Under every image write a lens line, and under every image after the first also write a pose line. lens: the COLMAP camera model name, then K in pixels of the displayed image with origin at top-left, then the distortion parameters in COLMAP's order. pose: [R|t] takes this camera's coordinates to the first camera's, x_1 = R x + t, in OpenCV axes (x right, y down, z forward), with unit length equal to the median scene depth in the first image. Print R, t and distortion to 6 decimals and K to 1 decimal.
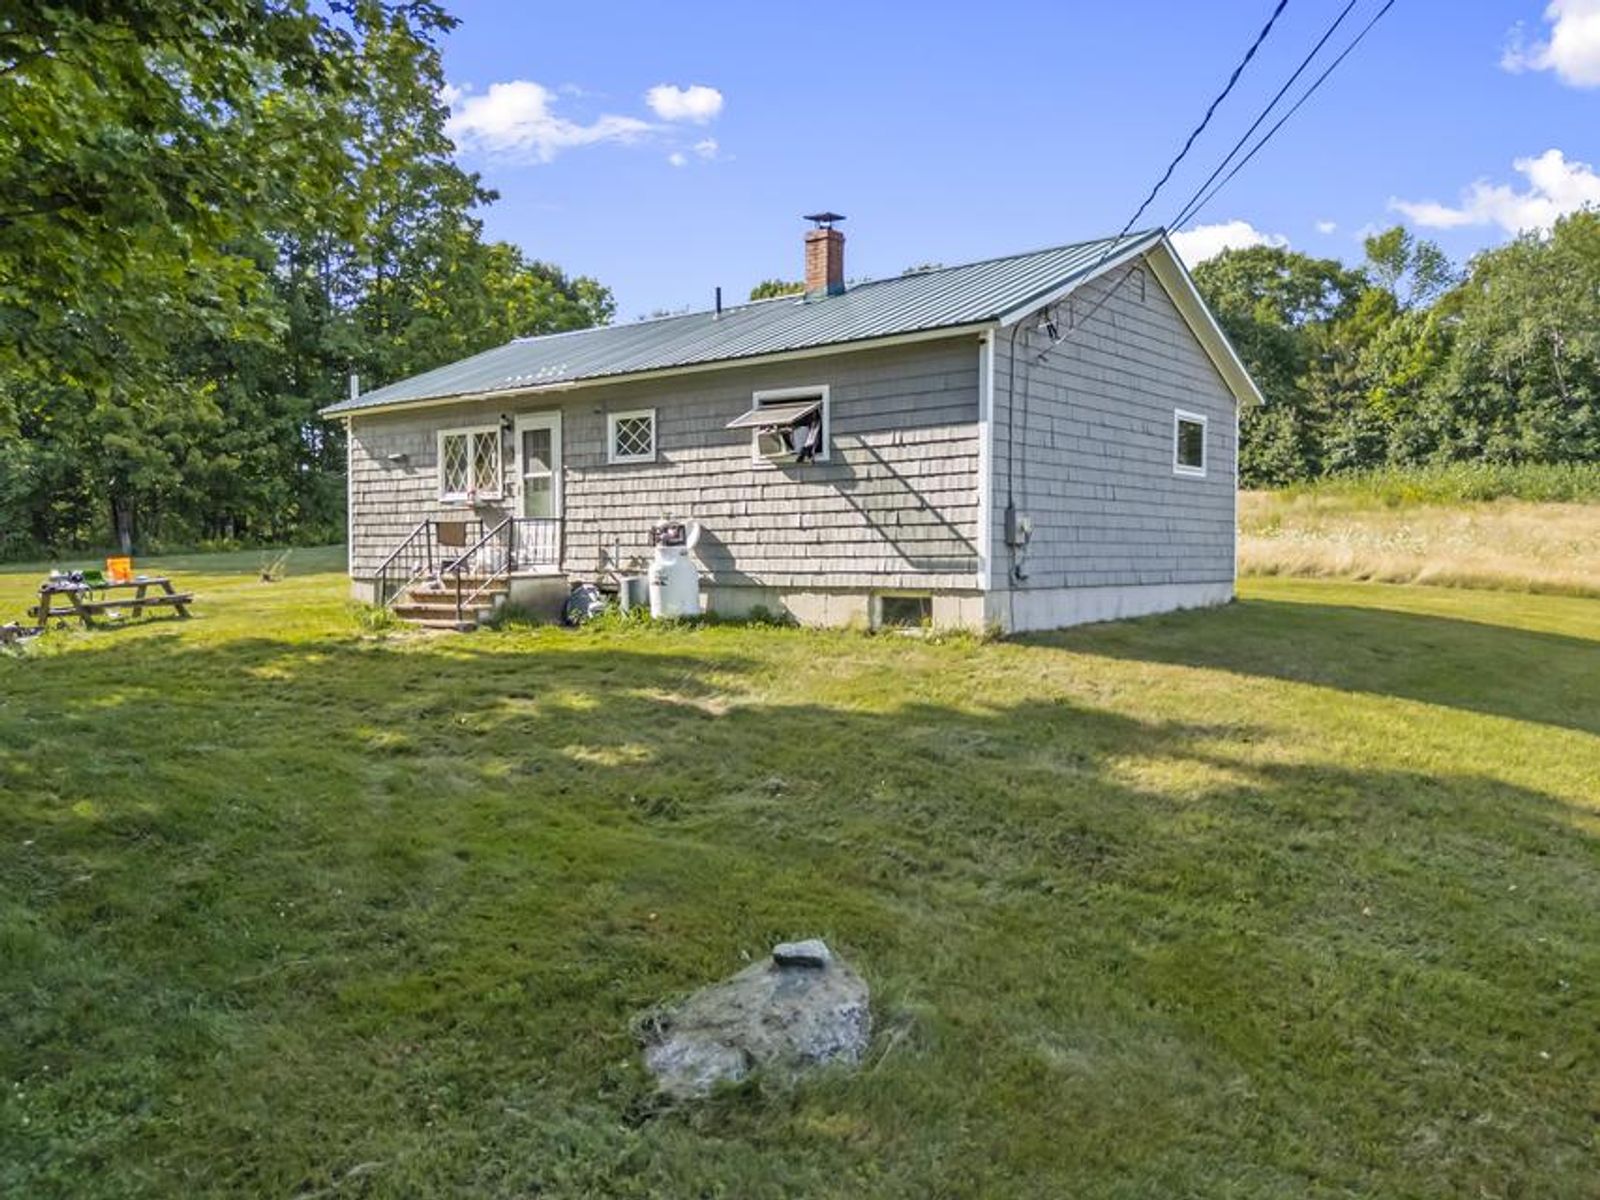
lens RADIAL K [[1221.5, 0, 800.0], [0, 1221.5, 600.0], [0, 0, 1]] dist [0.075820, -0.125423]
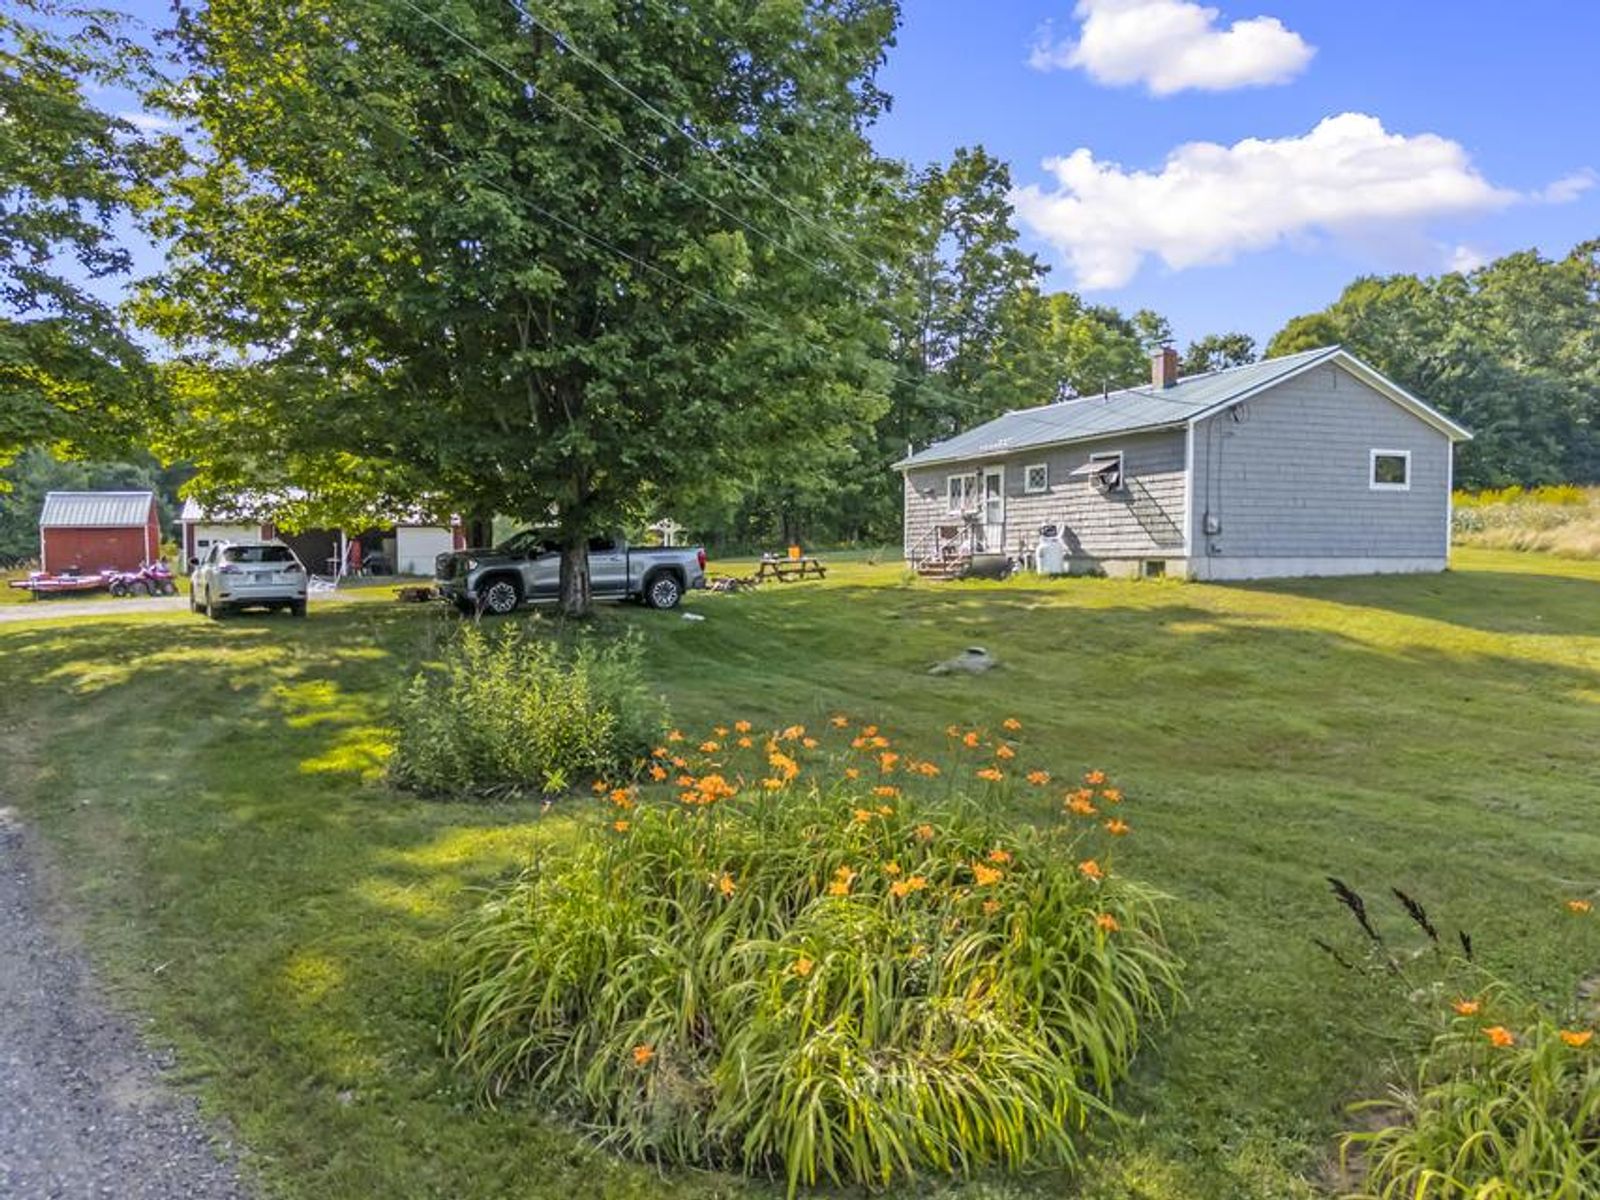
lens RADIAL K [[1210.1, 0, 800.0], [0, 1210.1, 600.0], [0, 0, 1]] dist [-0.155277, 0.000390]
pose [[0.883465, 0.007317, -0.468441, 0.395450], [-0.007962, 0.999968, 0.000604, 0.052004], [0.468430, 0.003196, 0.883495, -0.764737]]
